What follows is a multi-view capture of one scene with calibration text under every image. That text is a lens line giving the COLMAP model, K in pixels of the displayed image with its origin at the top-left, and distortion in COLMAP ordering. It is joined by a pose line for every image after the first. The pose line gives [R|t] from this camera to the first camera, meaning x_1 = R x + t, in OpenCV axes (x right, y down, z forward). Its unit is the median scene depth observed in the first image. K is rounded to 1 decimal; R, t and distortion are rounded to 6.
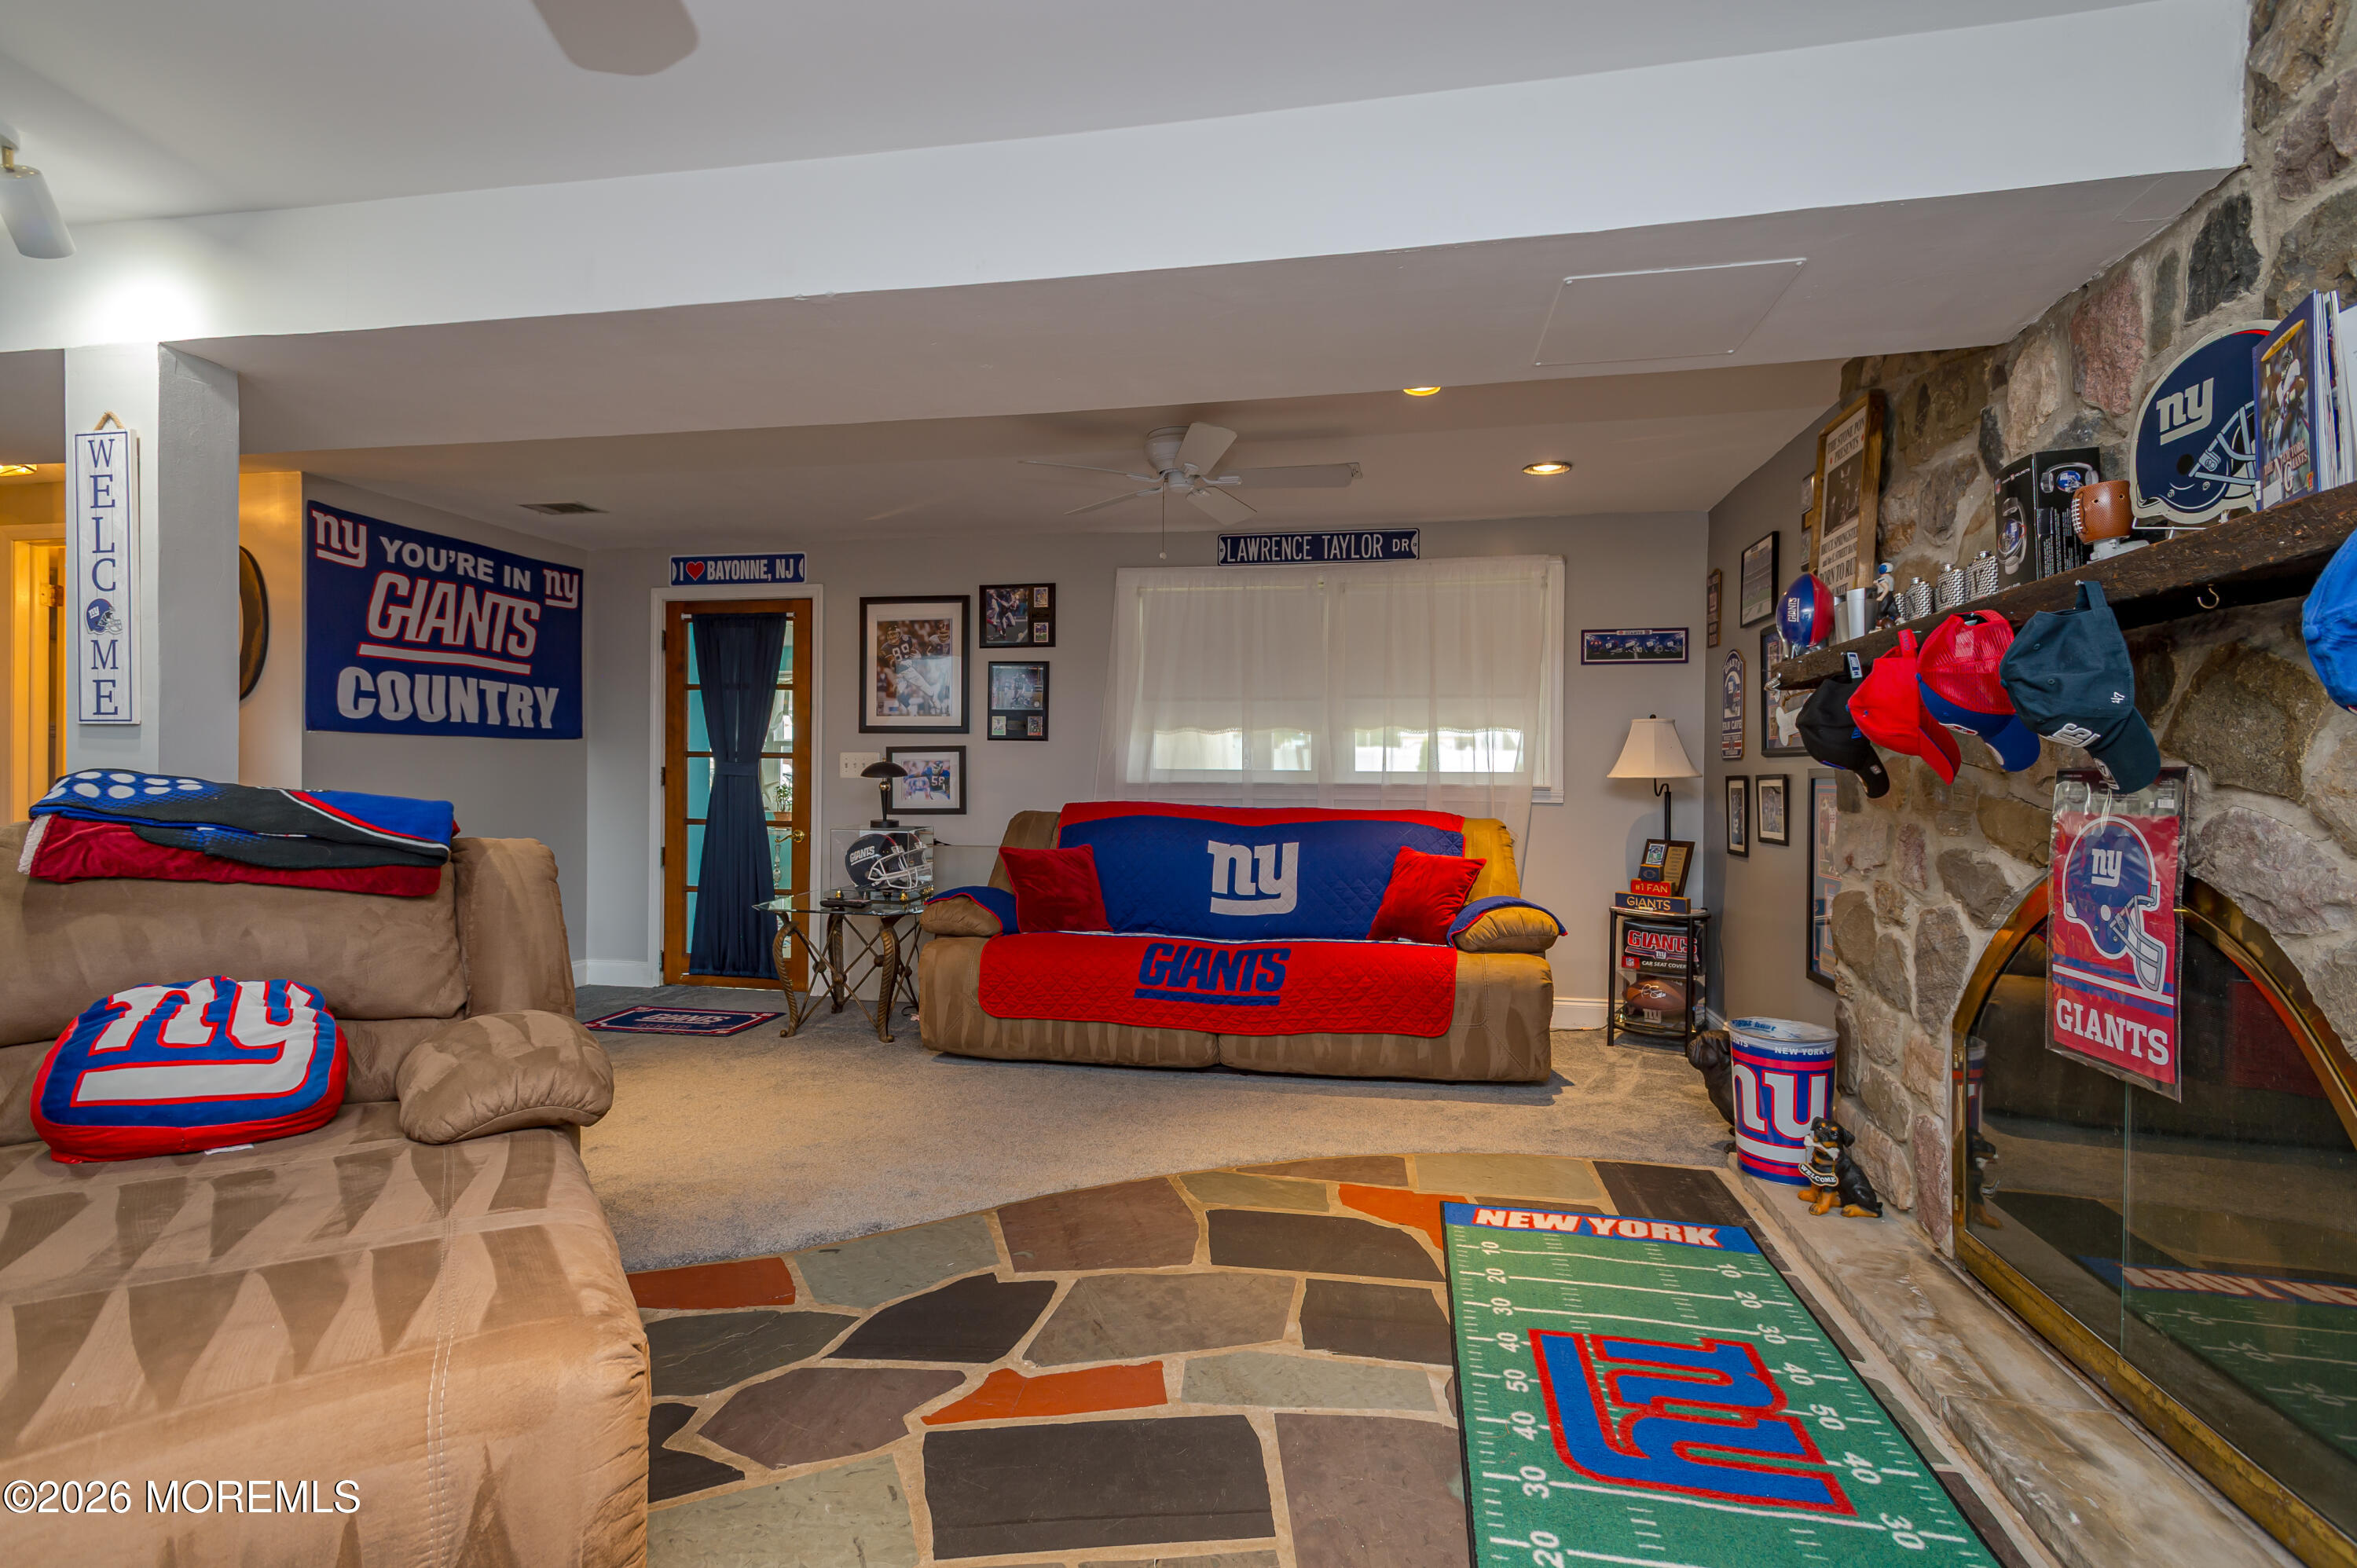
lens RADIAL K [[1089.2, 0, 1179.0], [0, 1089.2, 773.8], [0, 0, 1]] dist [0.018808, -0.007758]
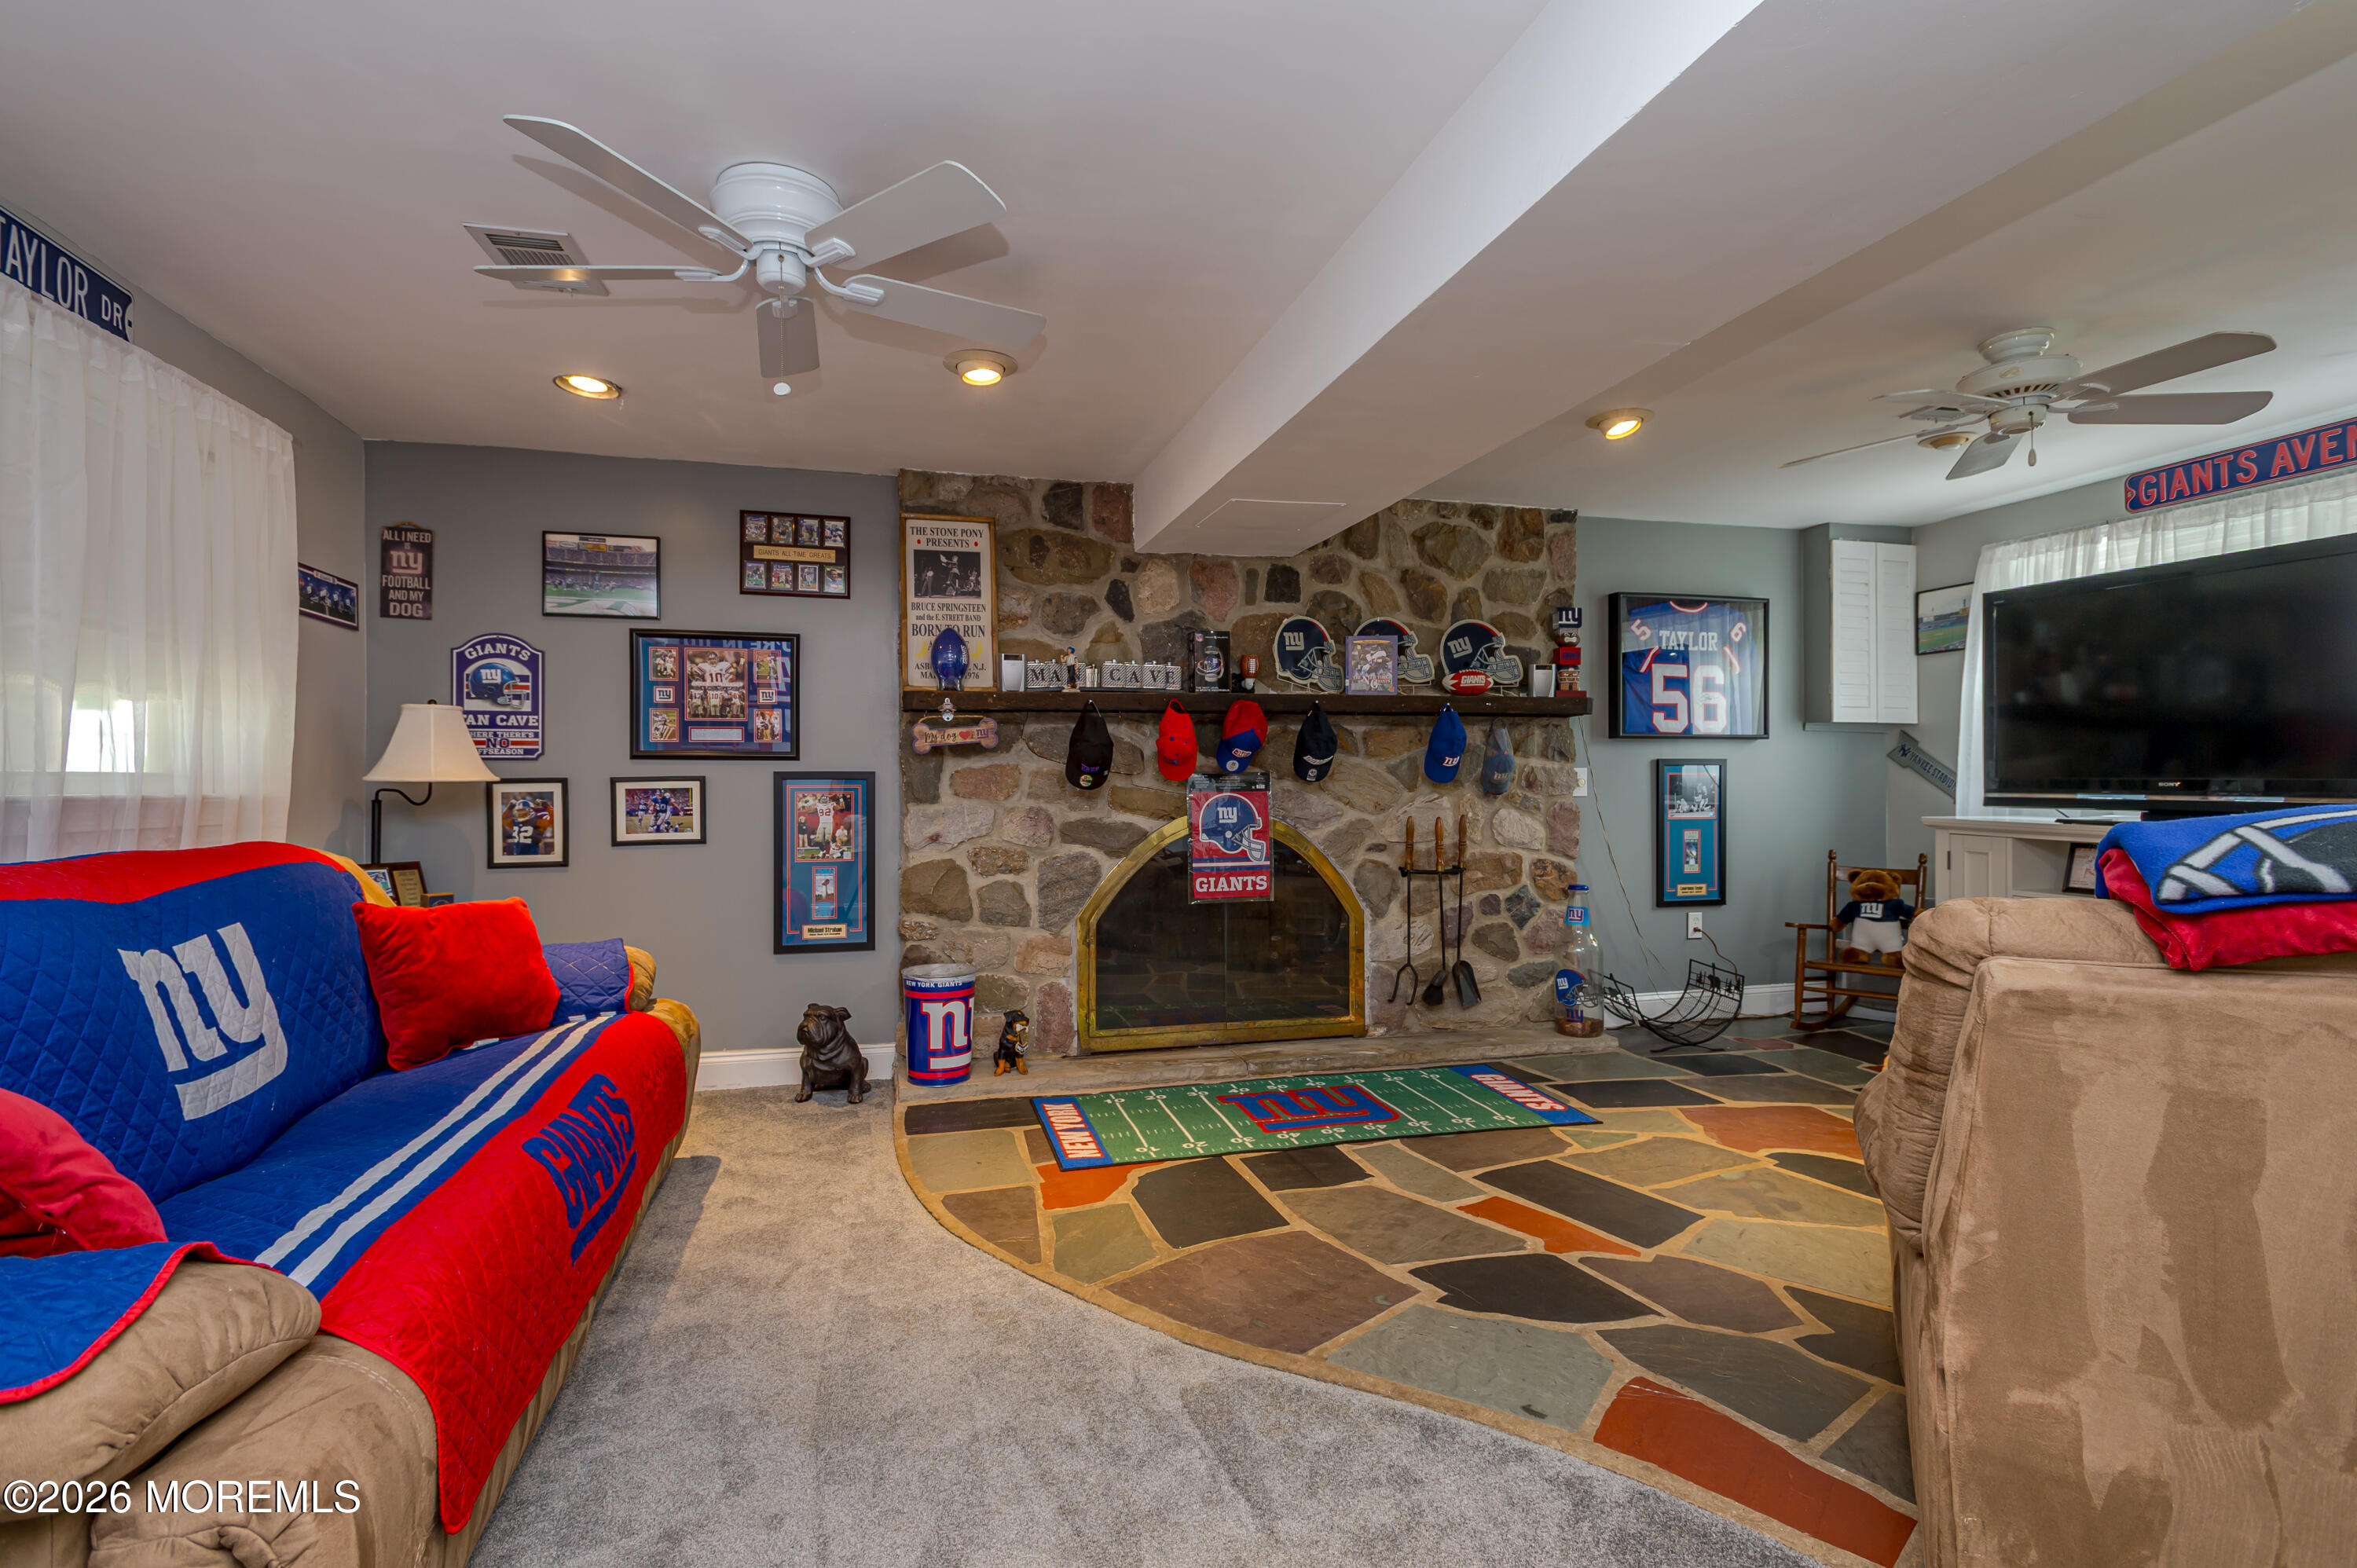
lens RADIAL K [[1089.2, 0, 1173.1], [0, 1089.2, 785.9], [0, 0, 1]] dist [0.018808, -0.007758]
pose [[-0.419001, -0.005561, 0.907969, -0.984595], [0.002980, 0.999967, 0.007500, 0.004612], [-0.907981, 0.005848, -0.418971, 1.694349]]
